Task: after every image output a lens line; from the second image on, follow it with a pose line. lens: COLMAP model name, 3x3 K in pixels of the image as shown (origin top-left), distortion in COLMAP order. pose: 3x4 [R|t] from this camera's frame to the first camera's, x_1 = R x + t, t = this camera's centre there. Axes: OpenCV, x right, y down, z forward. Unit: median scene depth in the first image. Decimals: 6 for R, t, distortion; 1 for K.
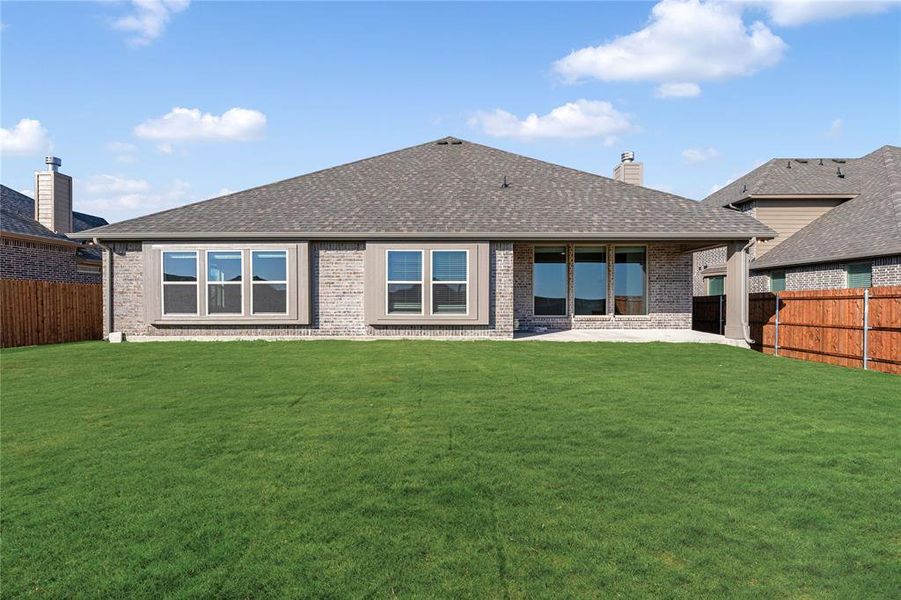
lens RADIAL K [[416.8, 0, 451.4], [0, 416.8, 301.1], [0, 0, 1]] dist [-0.001001, 0.000071]
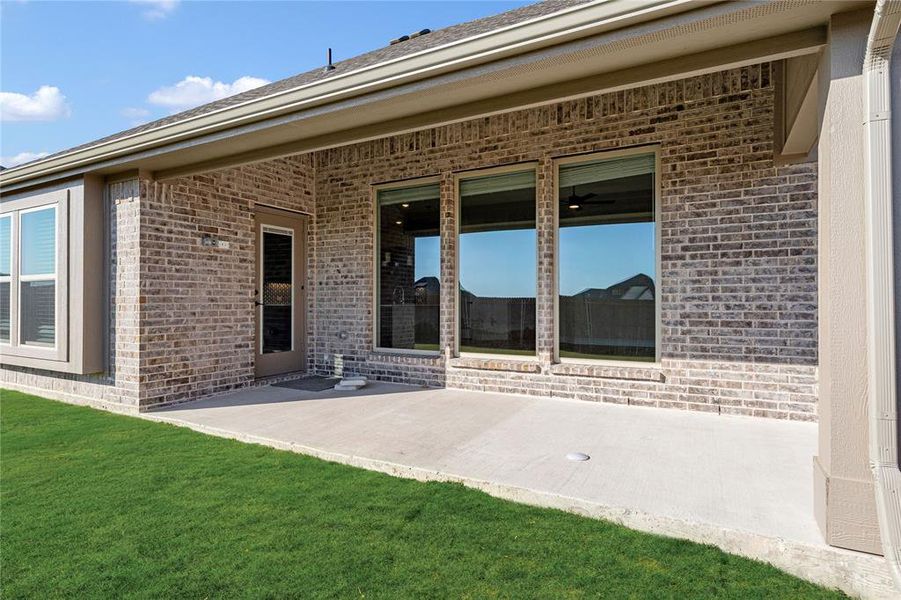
lens RADIAL K [[495.3, 0, 452.7], [0, 495.3, 294.7], [0, 0, 1]] dist [0.002383, 0.000635]
pose [[0.870024, -0.003478, -0.492996, 0.659480], [0.000205, 0.999978, -0.006693, -0.021973], [0.493009, 0.005721, 0.870006, 0.734780]]
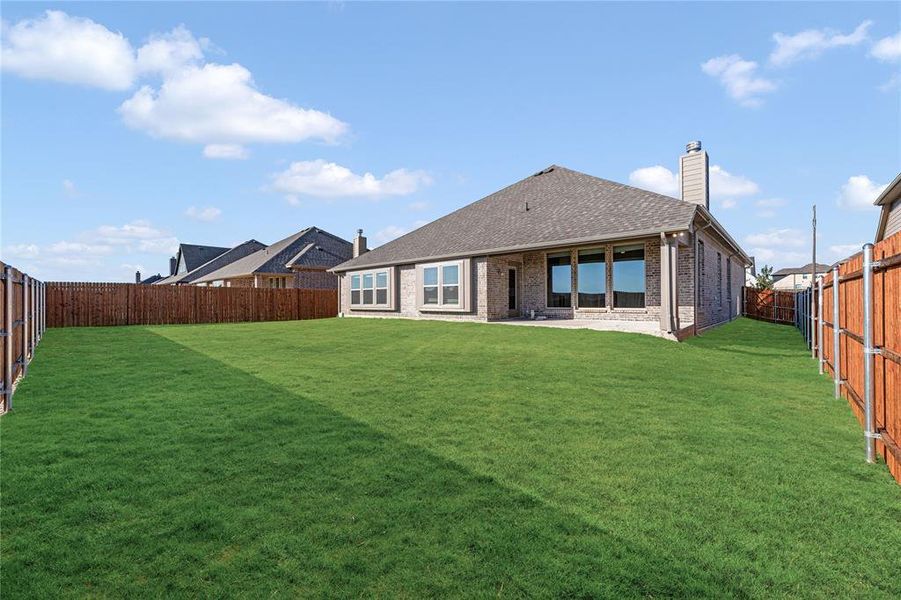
lens RADIAL K [[366.4, 0, 454.3], [0, 366.4, 297.0], [0, 0, 1]] dist [0.001981, -0.000864]
pose [[0.732677, -0.008800, -0.680520, 0.947918], [0.010509, 0.999943, -0.001615, 0.002204], [0.680495, -0.005968, 0.732728, -0.022154]]
